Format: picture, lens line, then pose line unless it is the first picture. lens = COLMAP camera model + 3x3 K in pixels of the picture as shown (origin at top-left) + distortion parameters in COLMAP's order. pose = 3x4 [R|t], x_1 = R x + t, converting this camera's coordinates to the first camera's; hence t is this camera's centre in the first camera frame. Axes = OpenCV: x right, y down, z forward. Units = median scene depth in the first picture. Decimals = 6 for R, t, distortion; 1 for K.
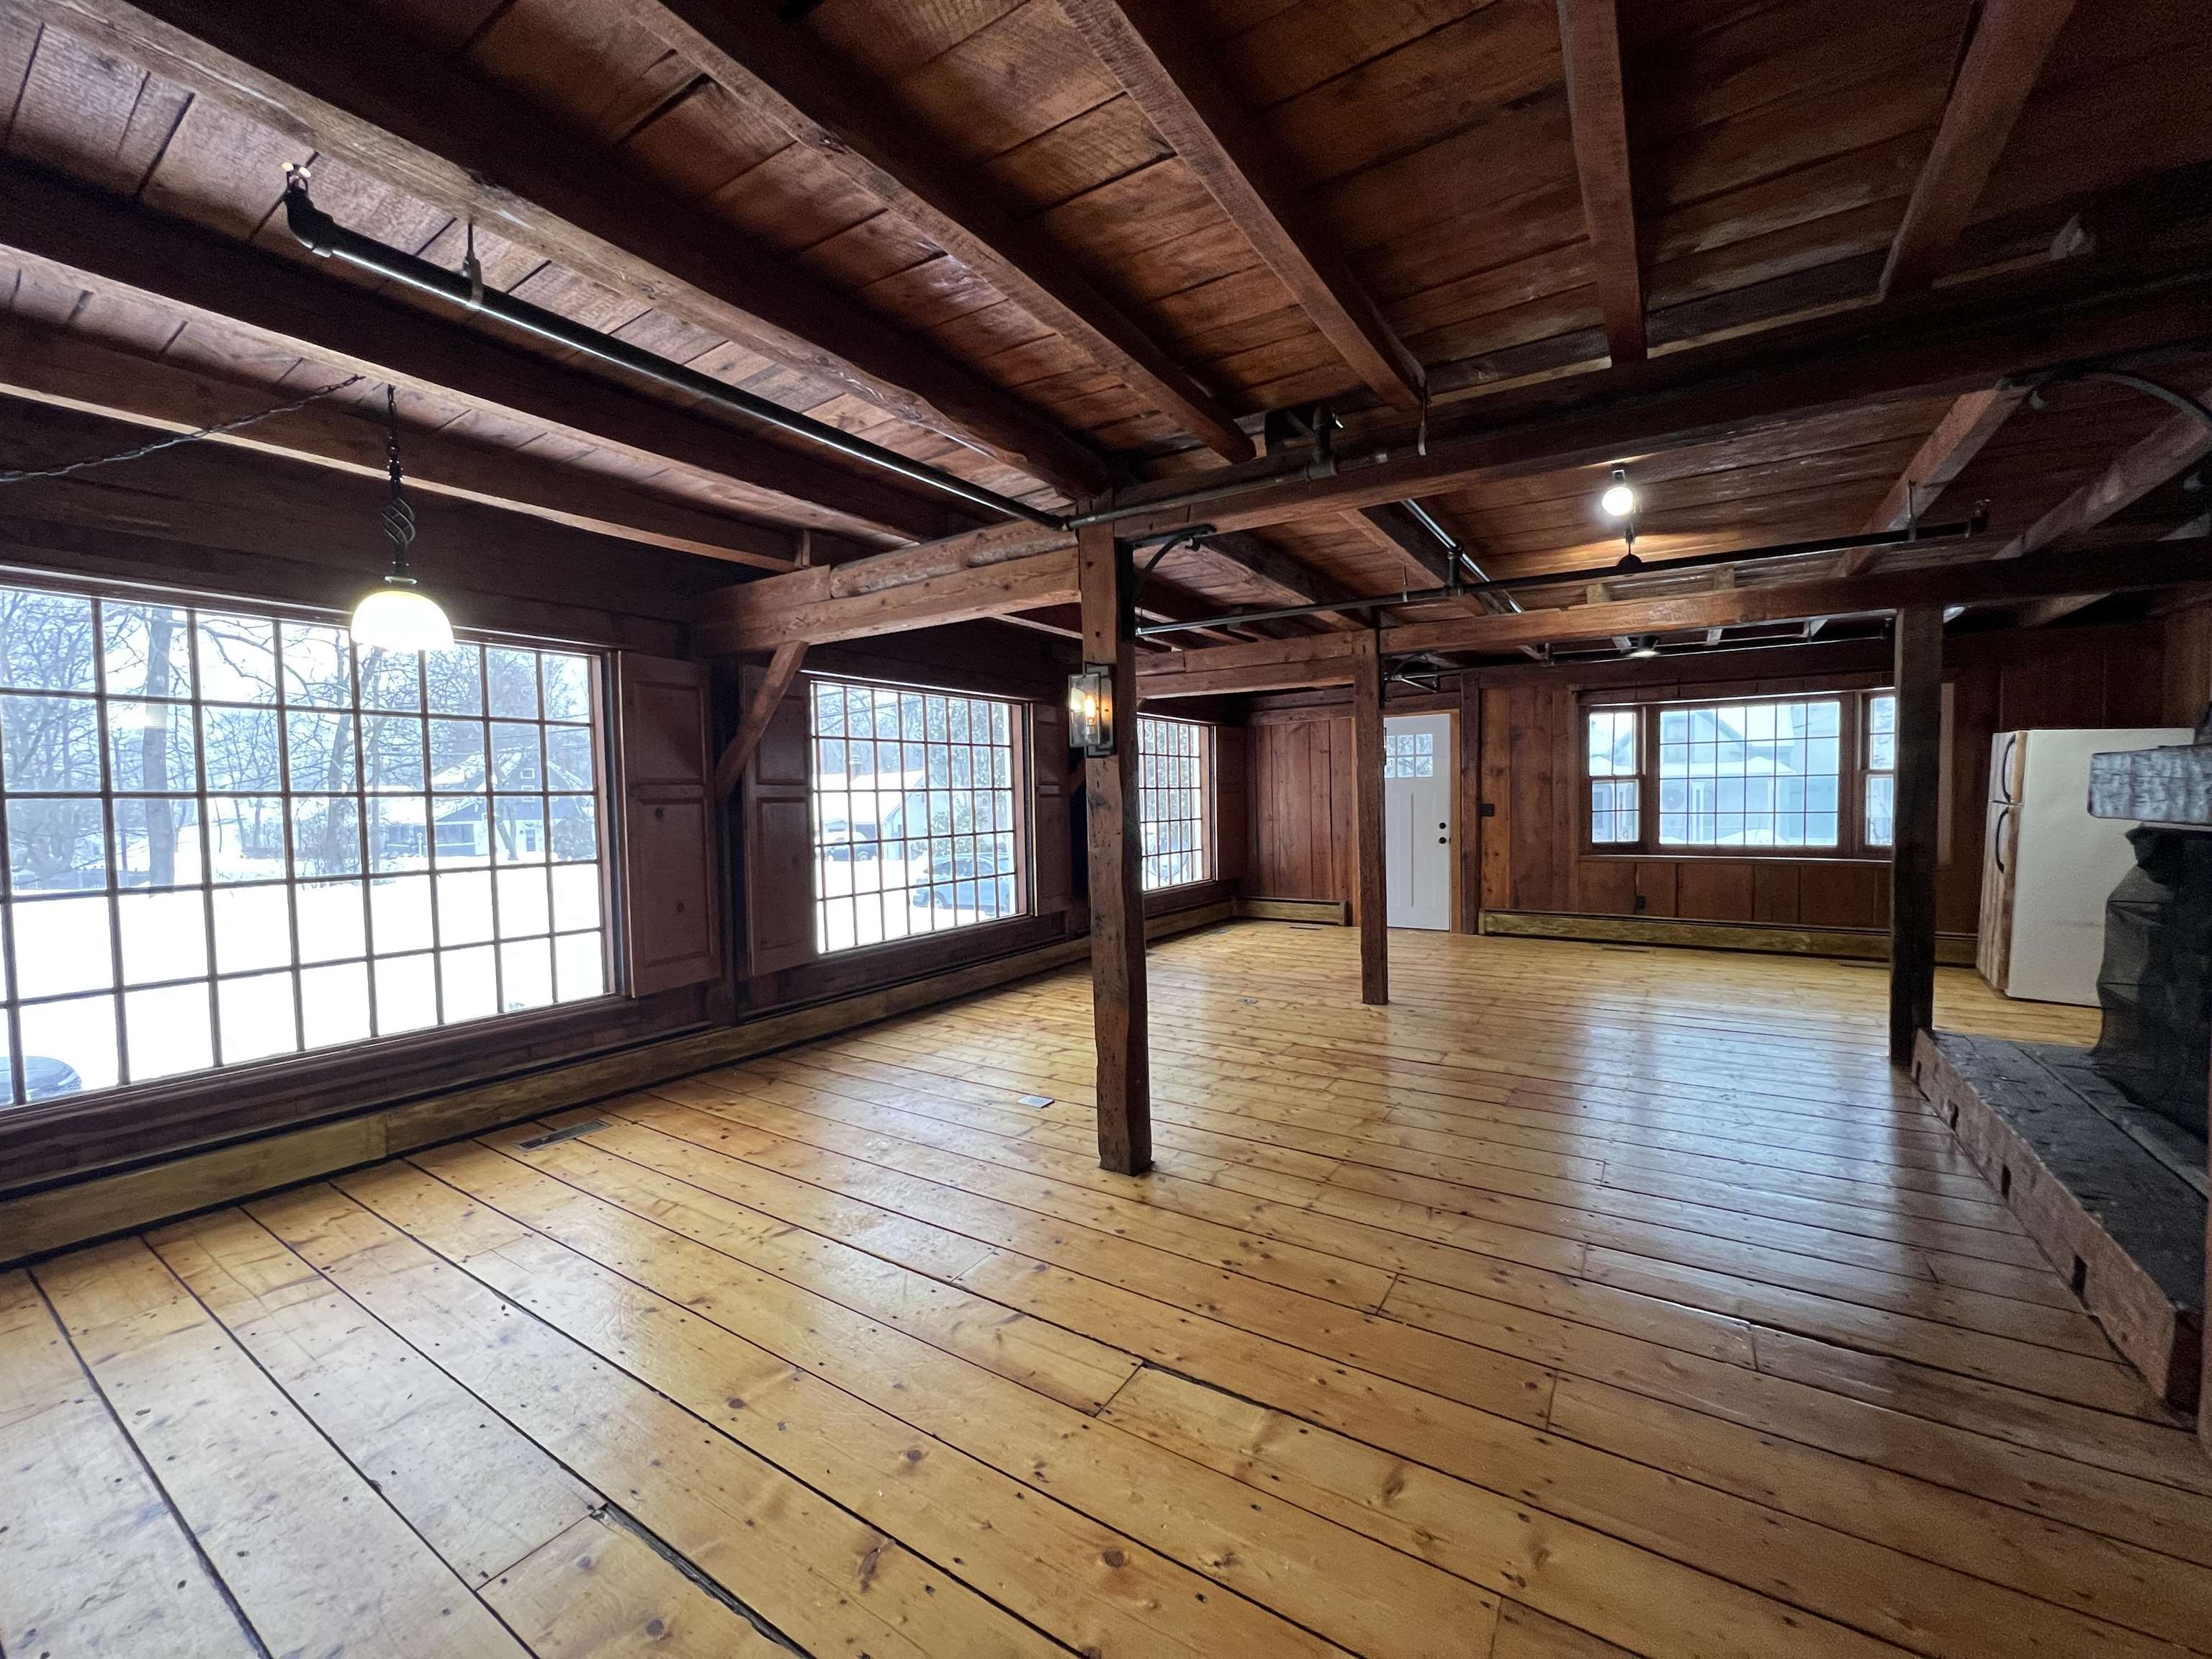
lens RADIAL K [[880.2, 0, 1106.0], [0, 880.2, 835.9], [0, 0, 1]] dist [-0.001190, 0.000234]
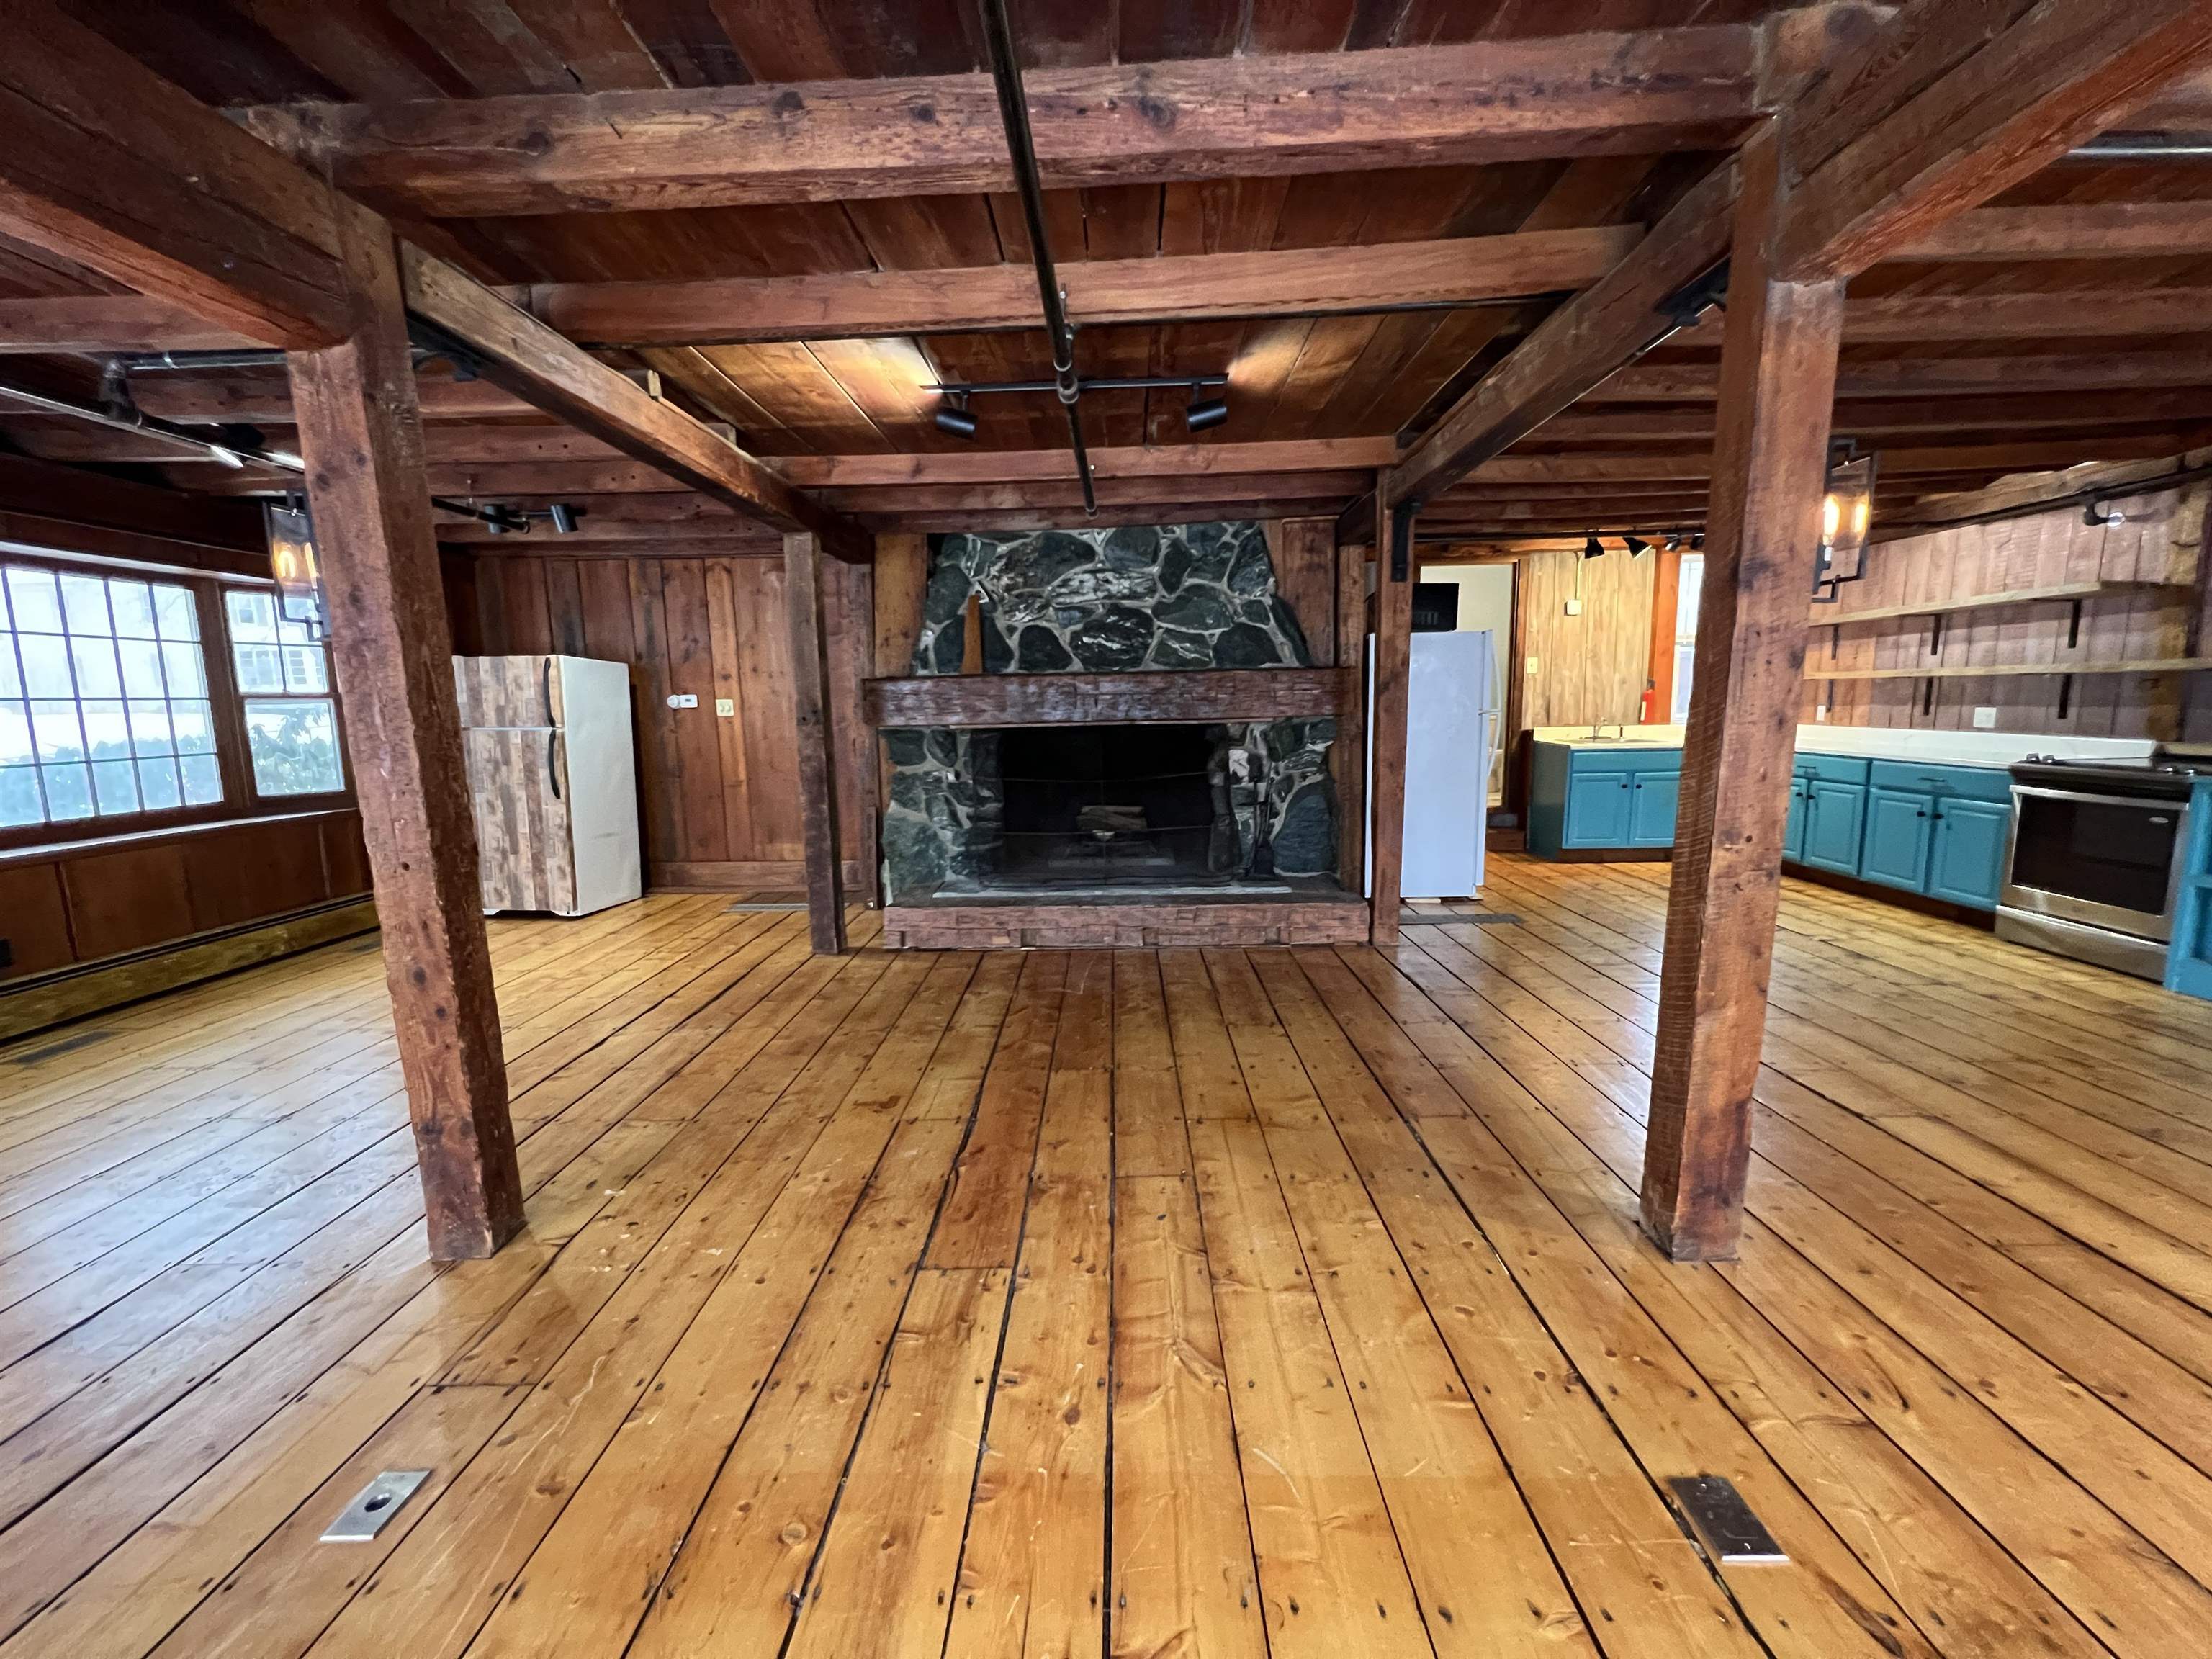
lens RADIAL K [[880.2, 0, 1105.4], [0, 880.2, 833.0], [0, 0, 1]] dist [-0.001190, 0.000234]
pose [[-0.527076, -0.100210, 0.843889, -0.251939], [0.068428, 0.984794, 0.159681, -0.055746], [-0.847059, 0.141909, -0.512204, 1.530931]]
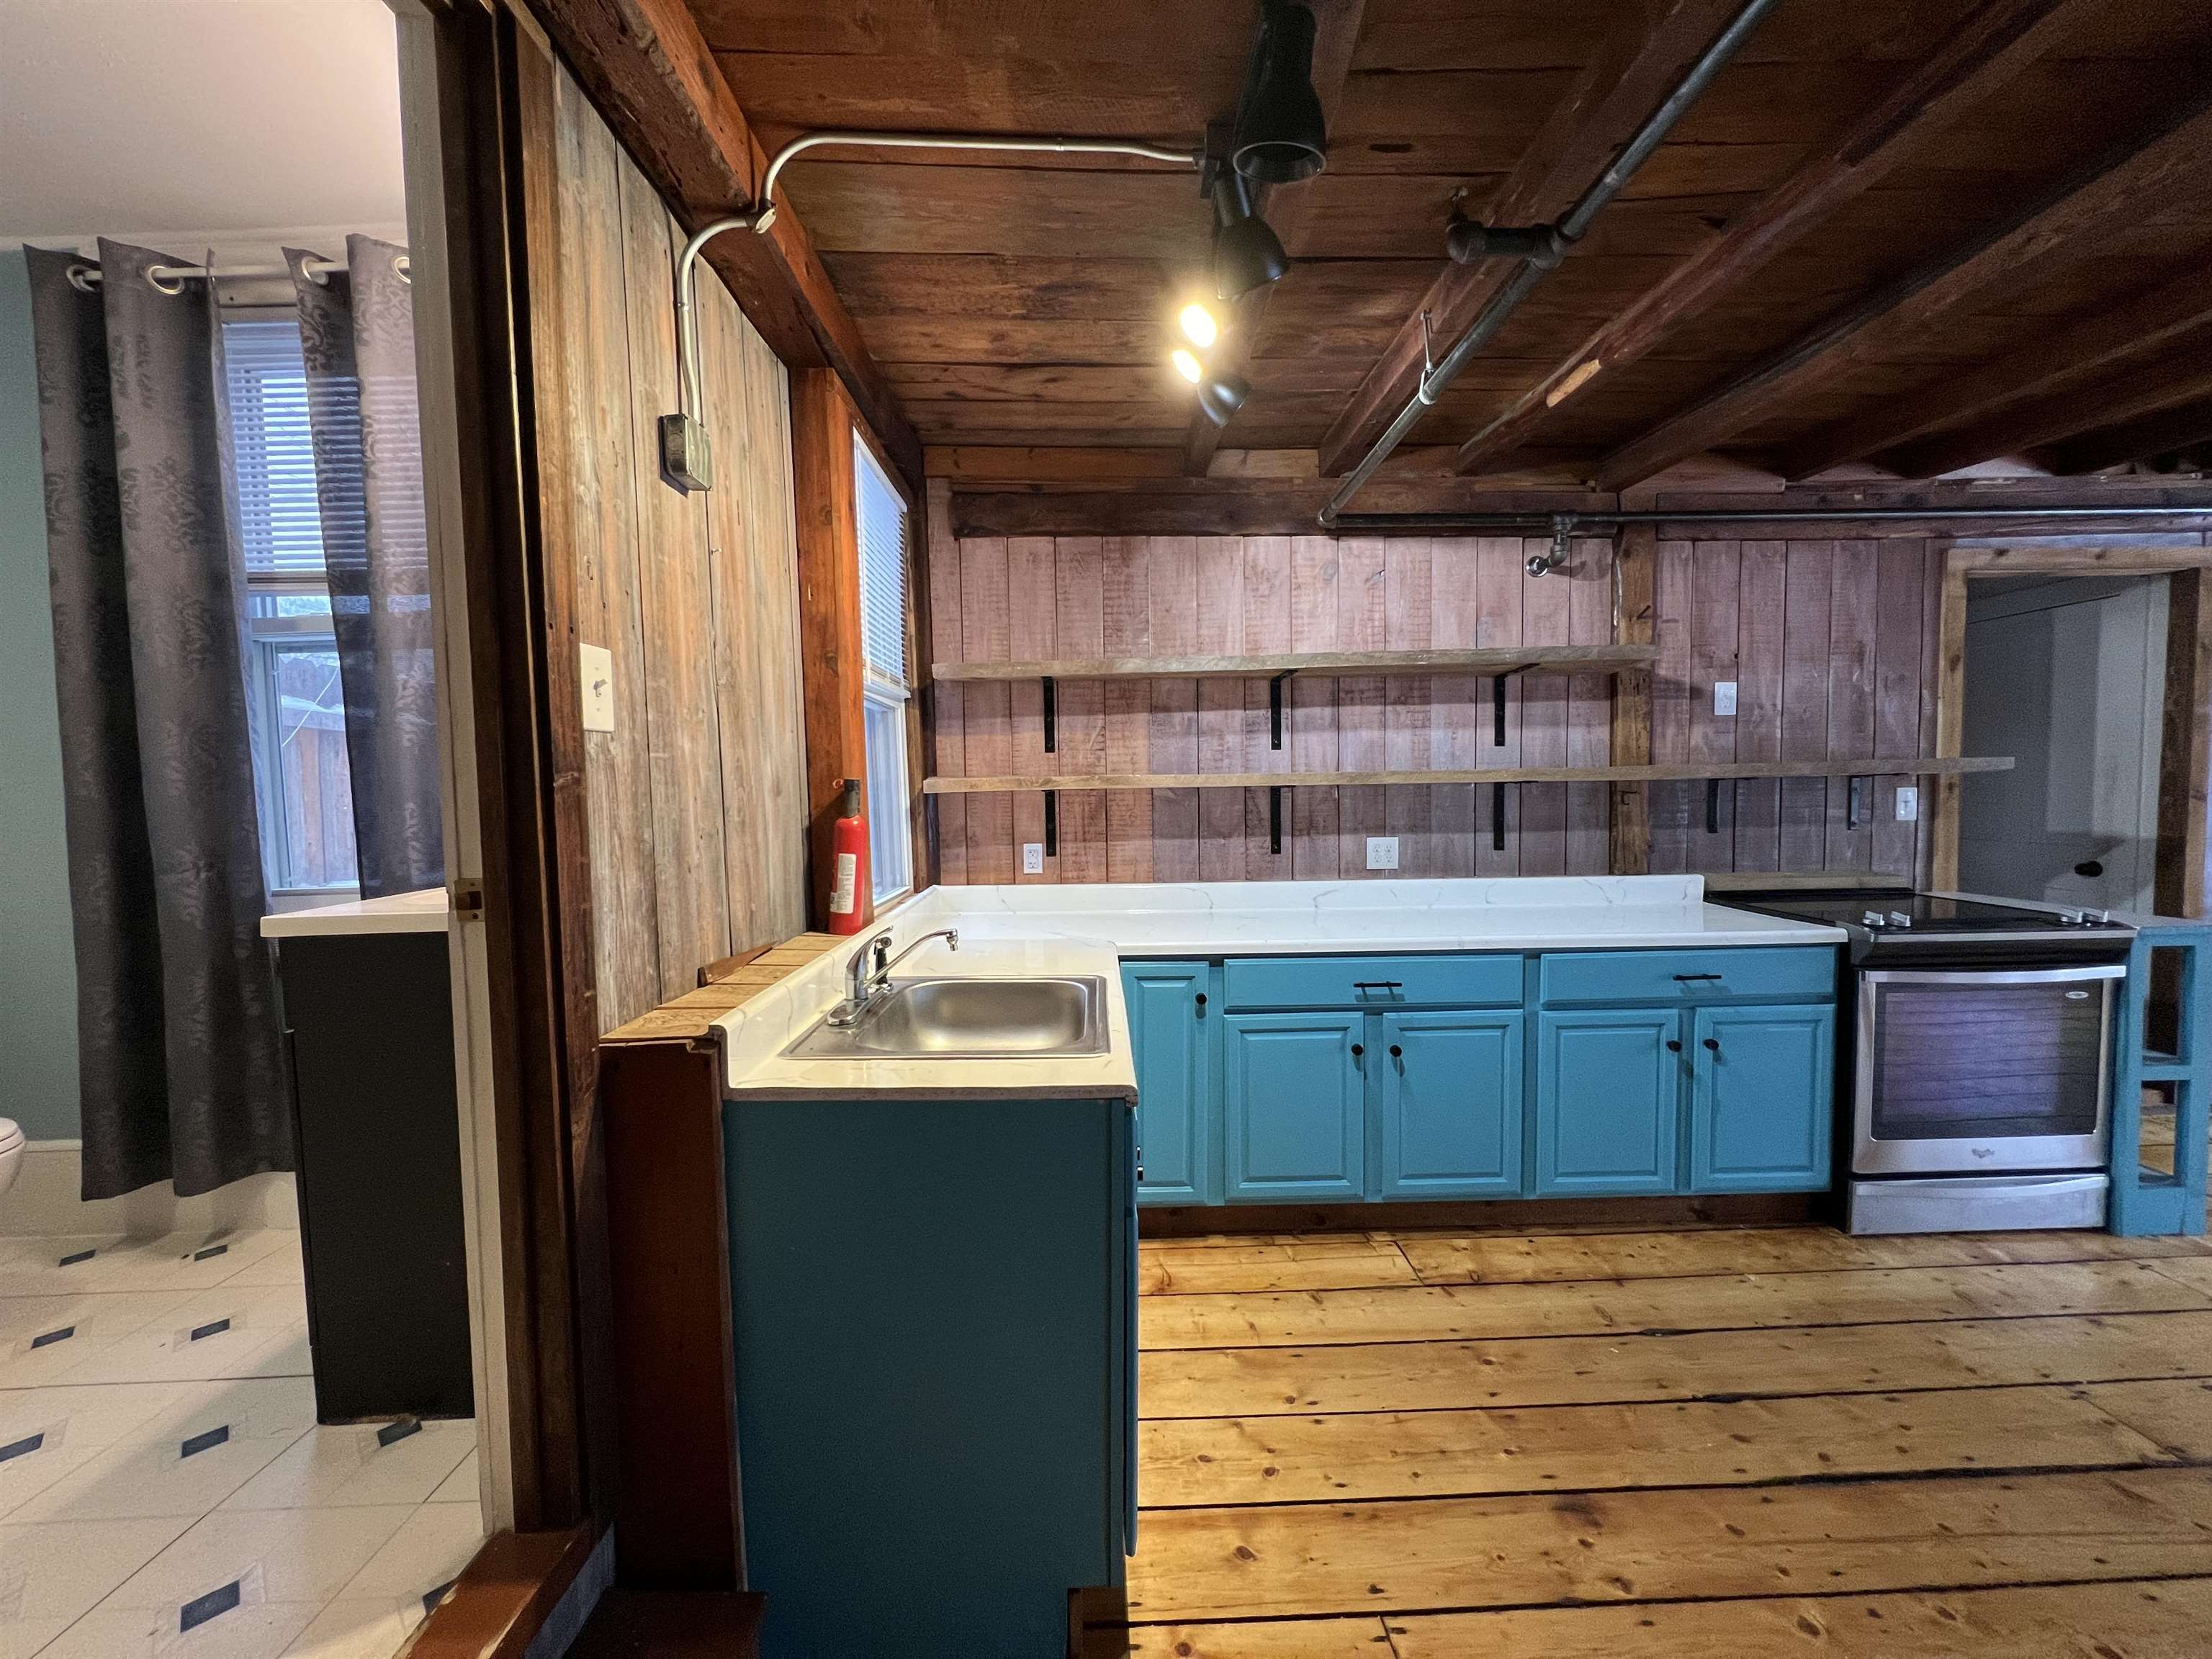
lens RADIAL K [[880.2, 0, 1106.0], [0, 880.2, 834.3], [0, 0, 1]] dist [-0.001190, 0.000234]
pose [[-0.824878, 0.061295, -0.561978, 1.029988], [0.007773, 0.995240, 0.097142, -0.017590], [0.565257, 0.075762, -0.821428, 0.013470]]
